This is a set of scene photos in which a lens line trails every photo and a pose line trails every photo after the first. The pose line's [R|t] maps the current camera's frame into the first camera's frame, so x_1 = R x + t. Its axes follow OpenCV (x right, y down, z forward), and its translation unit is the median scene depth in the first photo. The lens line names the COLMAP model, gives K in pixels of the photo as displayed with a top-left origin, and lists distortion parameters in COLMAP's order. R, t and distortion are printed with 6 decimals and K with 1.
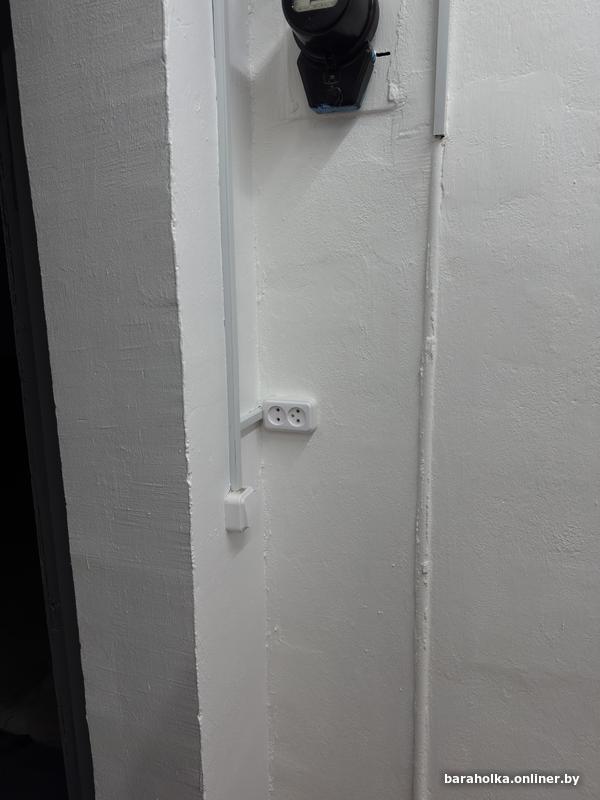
lens RADIAL K [[566.0, 0, 300.0], [0, 566.0, 400.0], [0, 0, 1]] dist [0.008019, 0.000449]
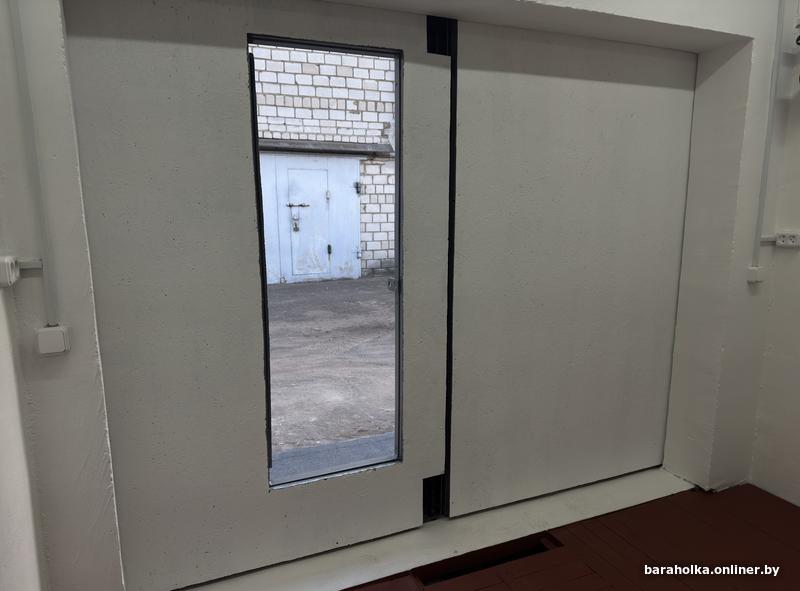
lens RADIAL K [[581.6, 0, 400.0], [0, 581.6, 295.5], [0, 0, 1]] dist [-0.000388, 0.000537]
pose [[0.723423, 0.136049, -0.676868, 0.467136], [-0.119906, 0.990251, 0.070885, 0.275242], [0.679913, 0.029880, 0.732684, -1.762976]]
